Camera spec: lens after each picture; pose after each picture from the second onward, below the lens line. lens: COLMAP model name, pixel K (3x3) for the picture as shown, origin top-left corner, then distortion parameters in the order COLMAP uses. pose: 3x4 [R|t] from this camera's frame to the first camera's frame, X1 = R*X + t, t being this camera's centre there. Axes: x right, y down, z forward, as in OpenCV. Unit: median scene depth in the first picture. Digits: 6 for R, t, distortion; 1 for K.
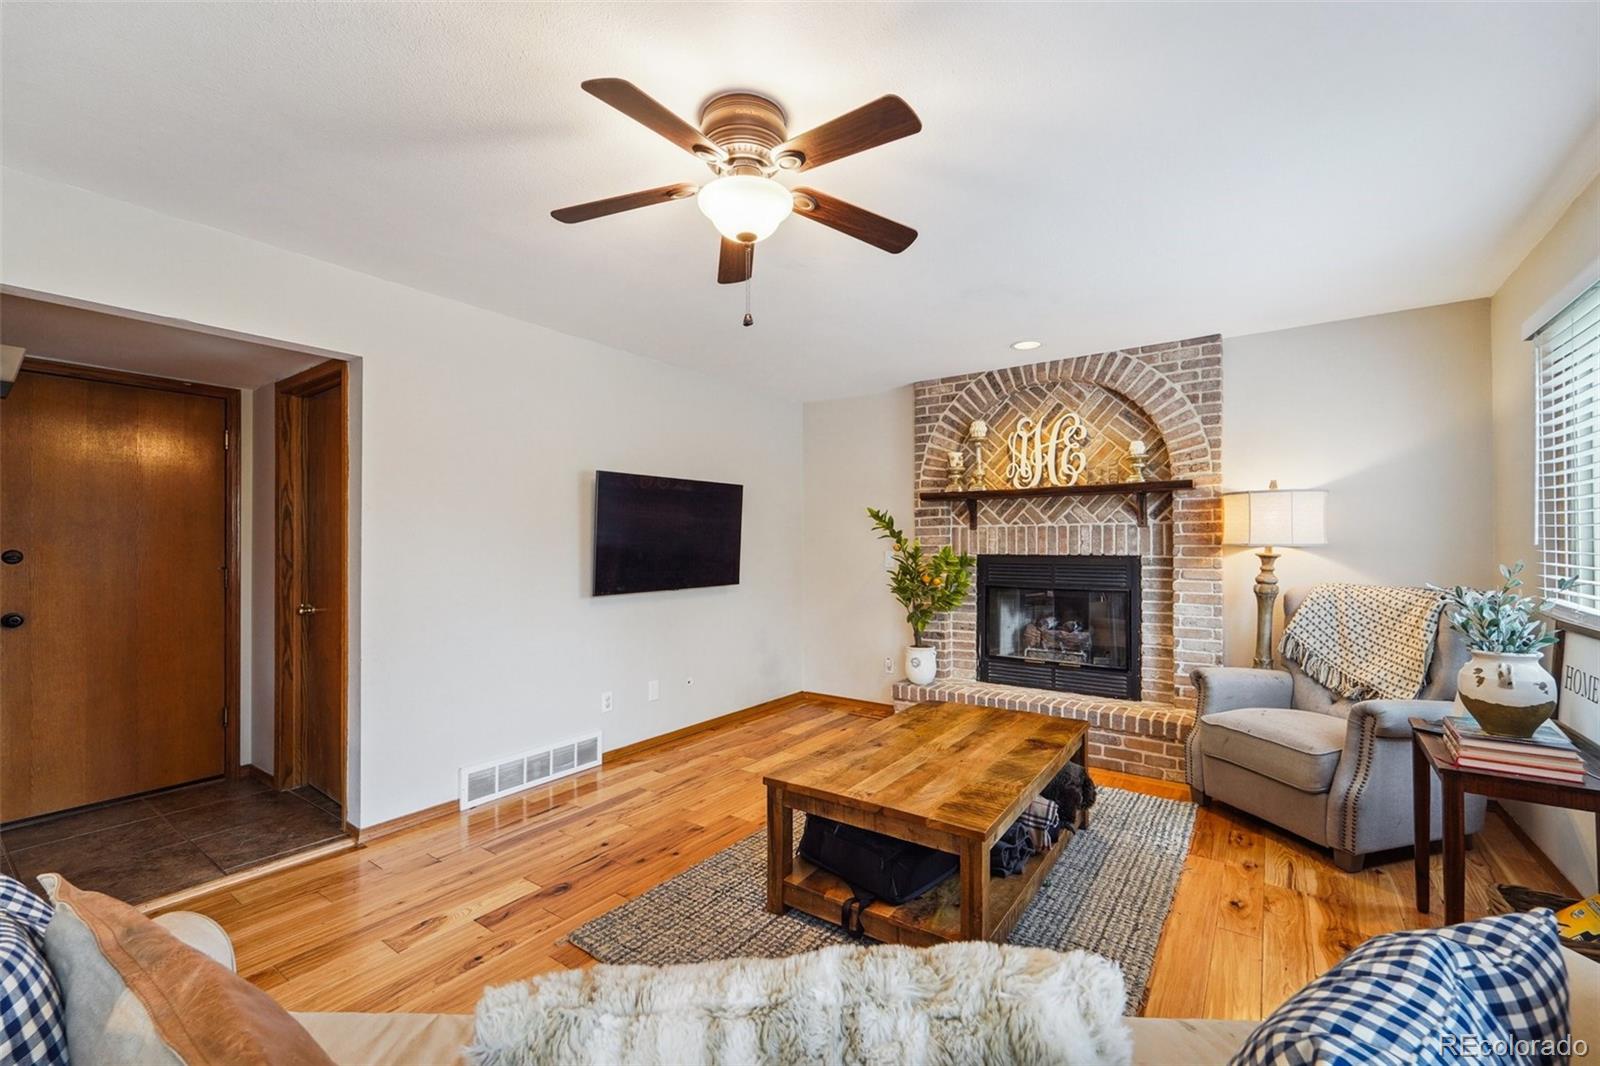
lens RADIAL K [[667.8, 0, 800.7], [0, 667.8, 536.3], [0, 0, 1]] dist [0.007203, -0.001967]
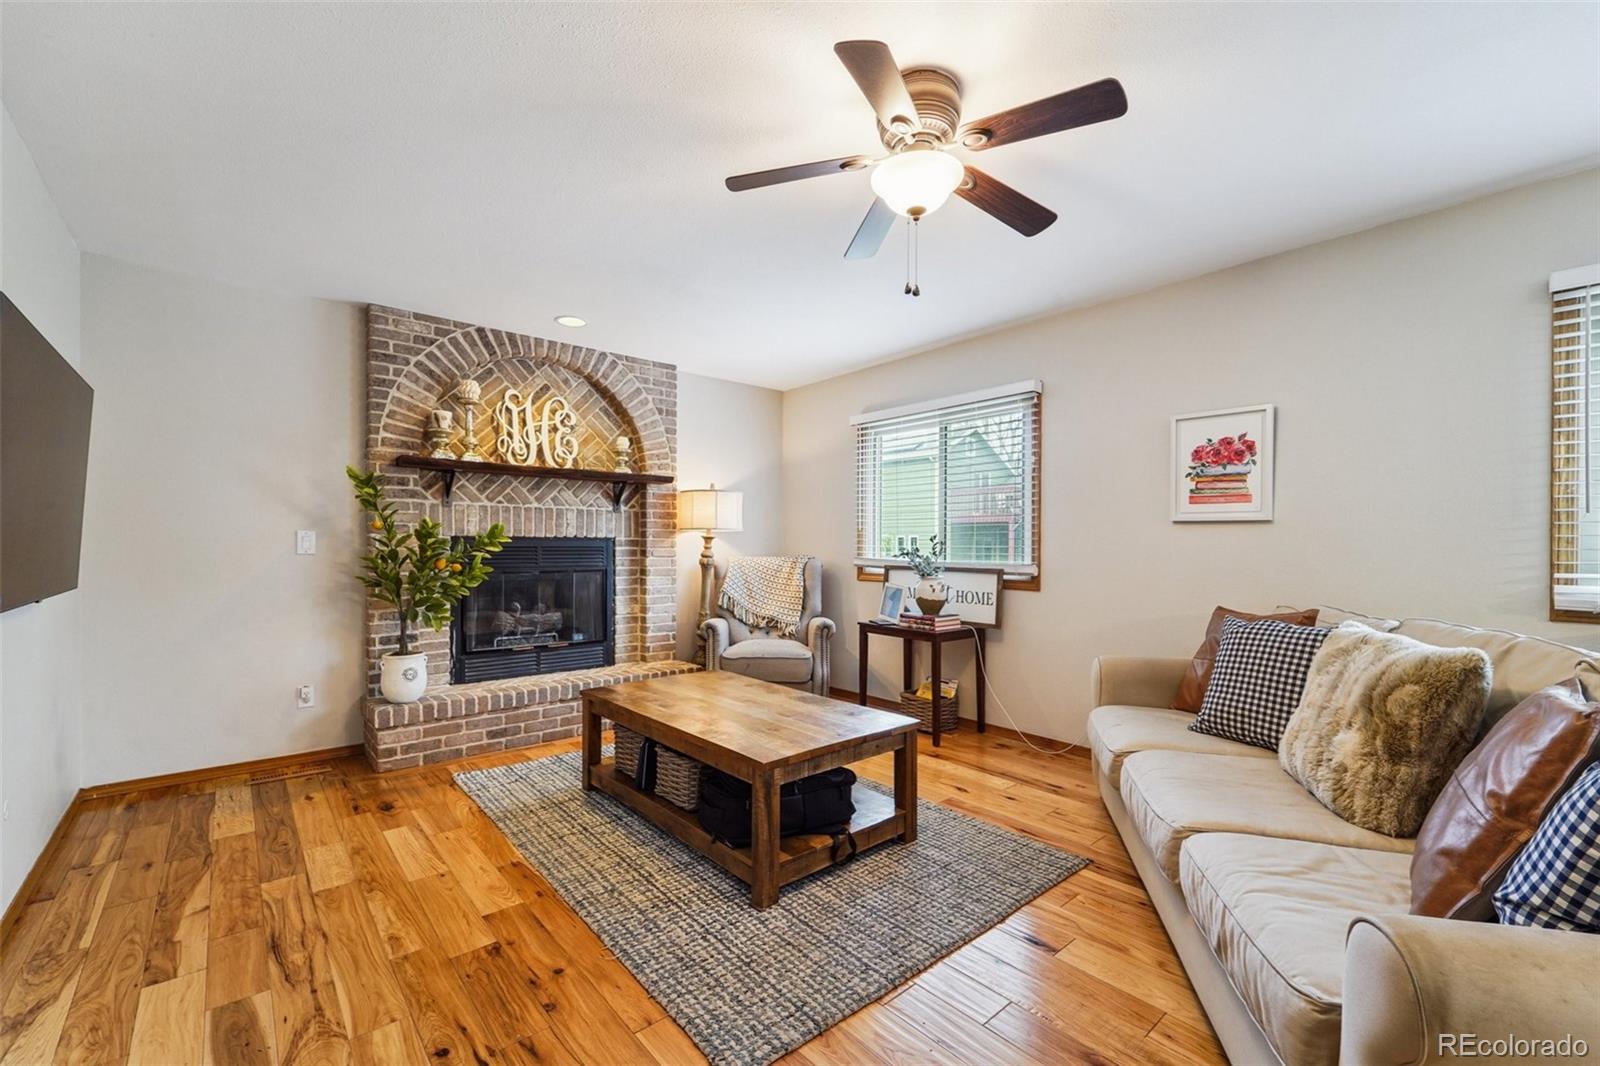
lens RADIAL K [[667.8, 0, 806.3], [0, 667.8, 544.9], [0, 0, 1]] dist [0.007203, -0.001967]
pose [[0.230637, 0.004156, 0.973031, -0.501127], [-0.014294, 0.999897, -0.000882, 0.035838], [-0.972935, -0.013705, 0.230673, 0.402959]]
